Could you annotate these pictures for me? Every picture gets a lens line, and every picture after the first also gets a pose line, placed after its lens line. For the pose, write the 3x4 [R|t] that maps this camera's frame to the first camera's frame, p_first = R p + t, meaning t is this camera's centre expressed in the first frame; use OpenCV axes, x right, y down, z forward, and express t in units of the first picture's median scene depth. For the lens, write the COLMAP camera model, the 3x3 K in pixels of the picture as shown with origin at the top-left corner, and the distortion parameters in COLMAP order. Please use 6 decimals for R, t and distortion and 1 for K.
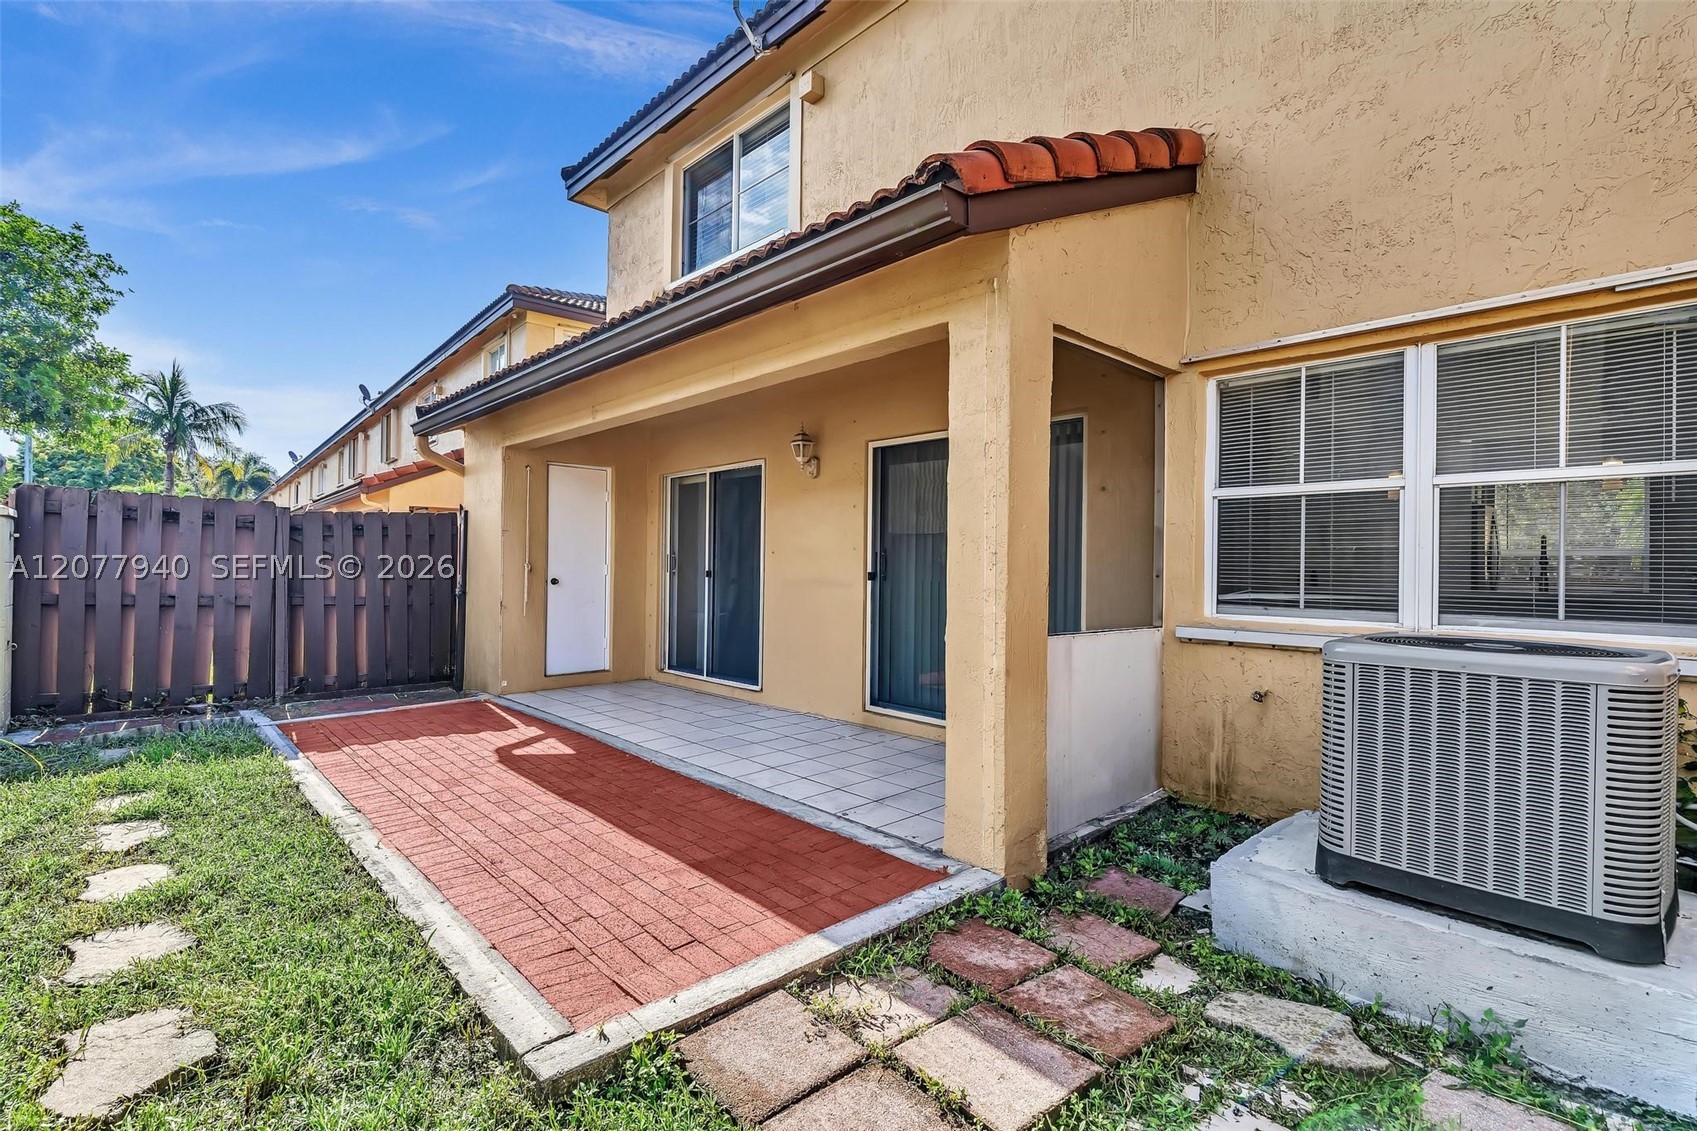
lens RADIAL K [[788.8, 0, 843.3], [0, 788.8, 566.0], [0, 0, 1]] dist [-0.005543, 0.002482]
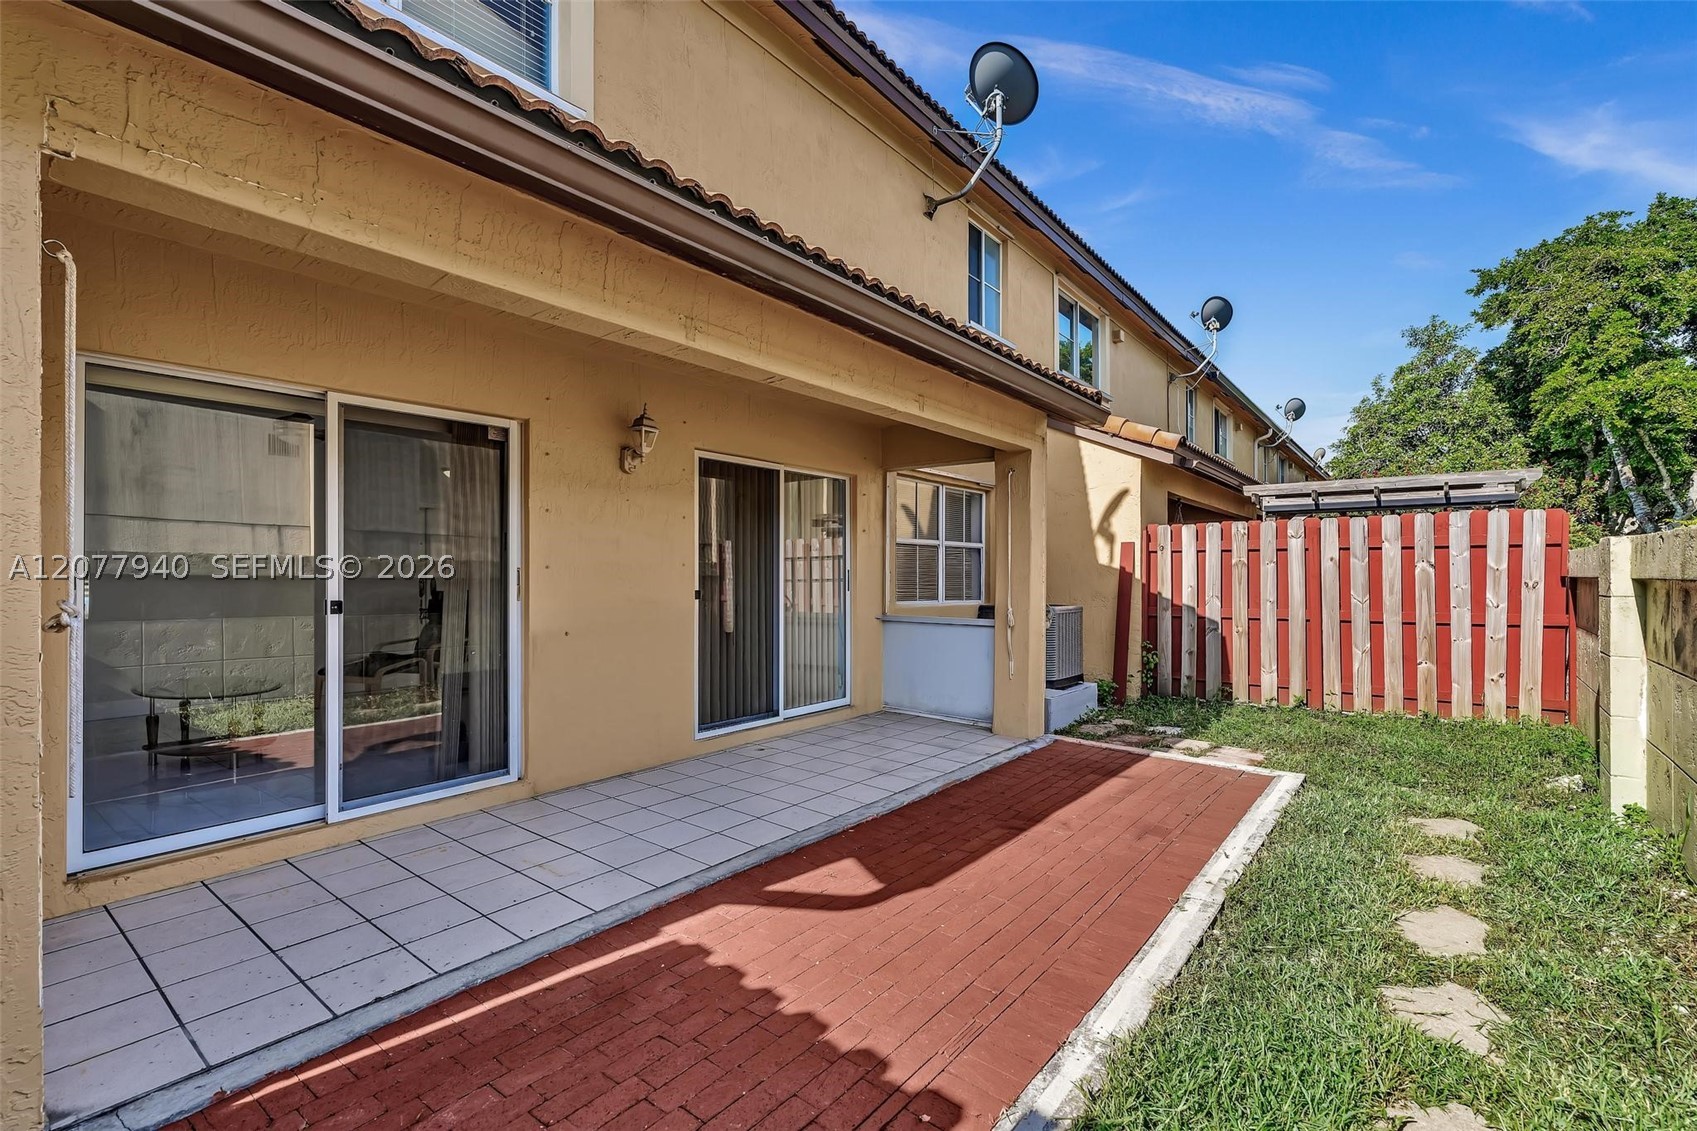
lens RADIAL K [[757.2, 0, 861.8], [0, 757.2, 570.5], [0, 0, 1]] dist [-0.005466, 0.001717]
pose [[-0.172973, -0.005777, 0.984910, -1.401567], [-0.003601, 0.999980, 0.005233, -0.033339], [-0.984920, -0.002641, -0.172990, 1.542314]]
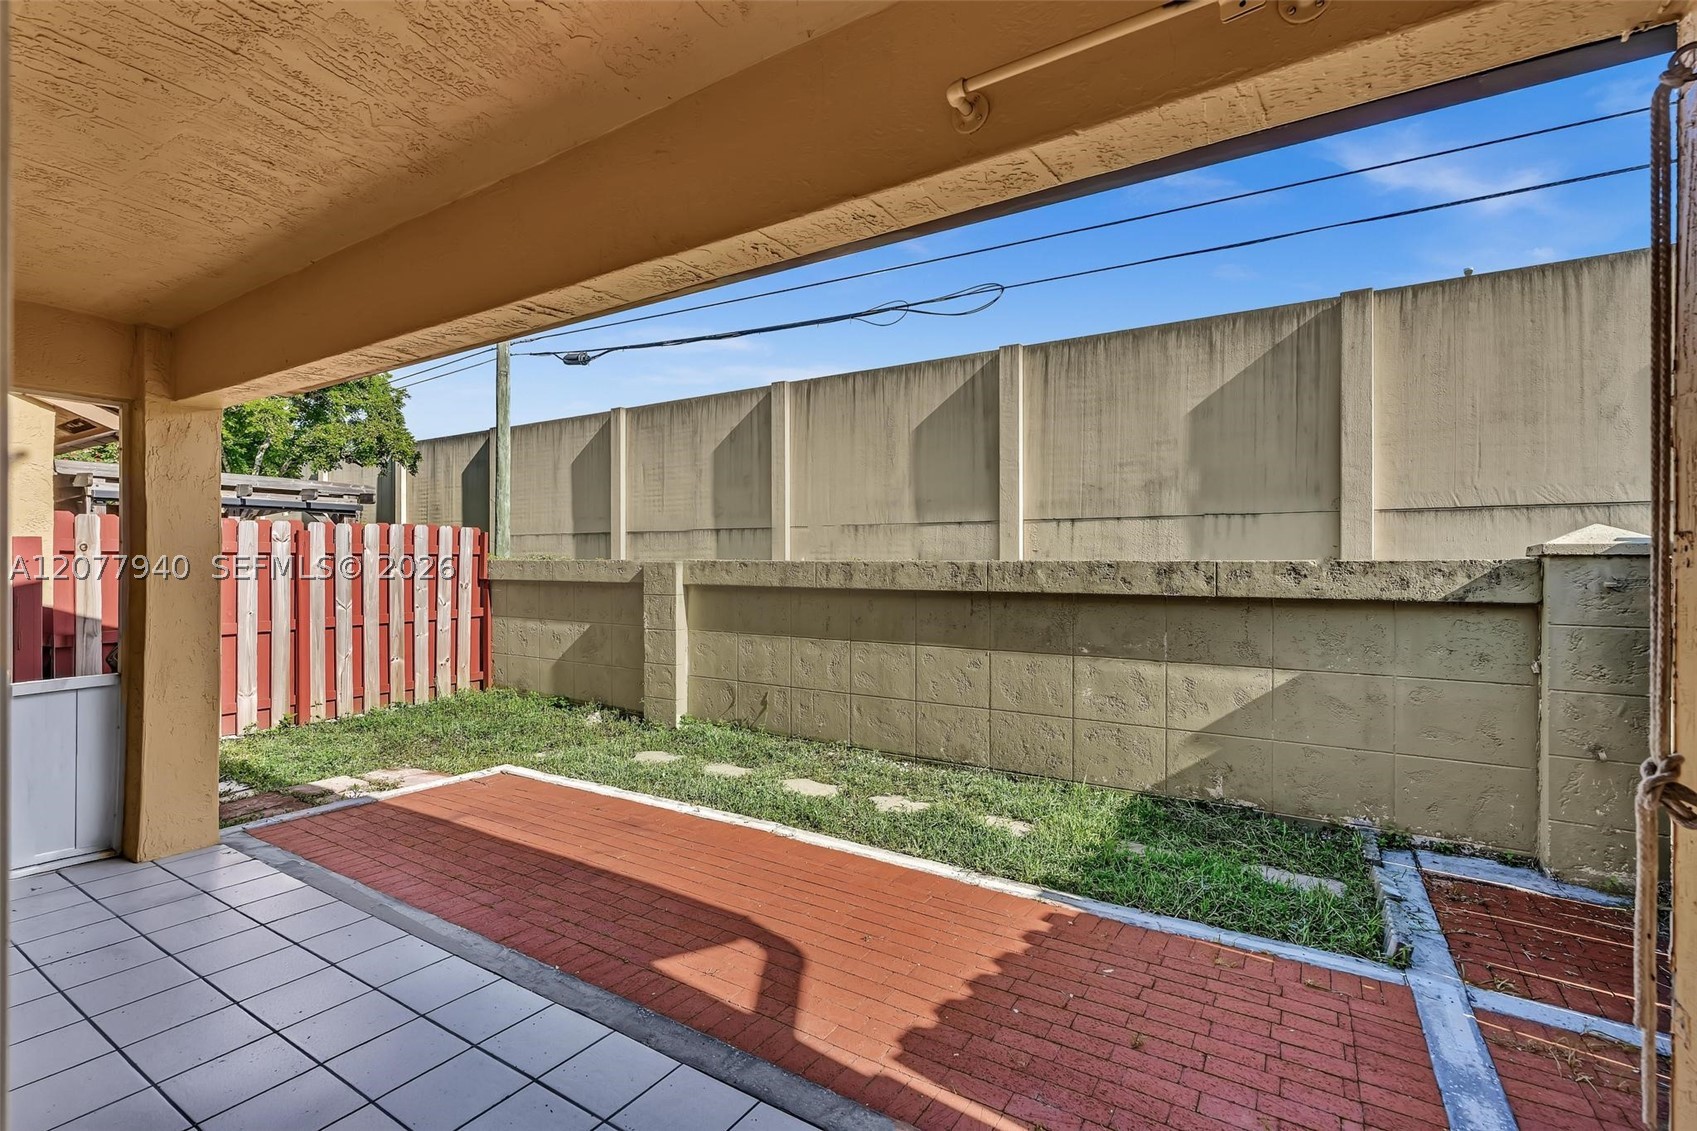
lens RADIAL K [[757.2, 0, 845.0], [0, 757.2, 559.8], [0, 0, 1]] dist [-0.005466, 0.001717]
pose [[-0.966082, -0.012645, -0.257927, -0.455712], [-0.011154, 0.999912, -0.007245, -0.071468], [0.257995, -0.004122, -0.966137, 2.174061]]
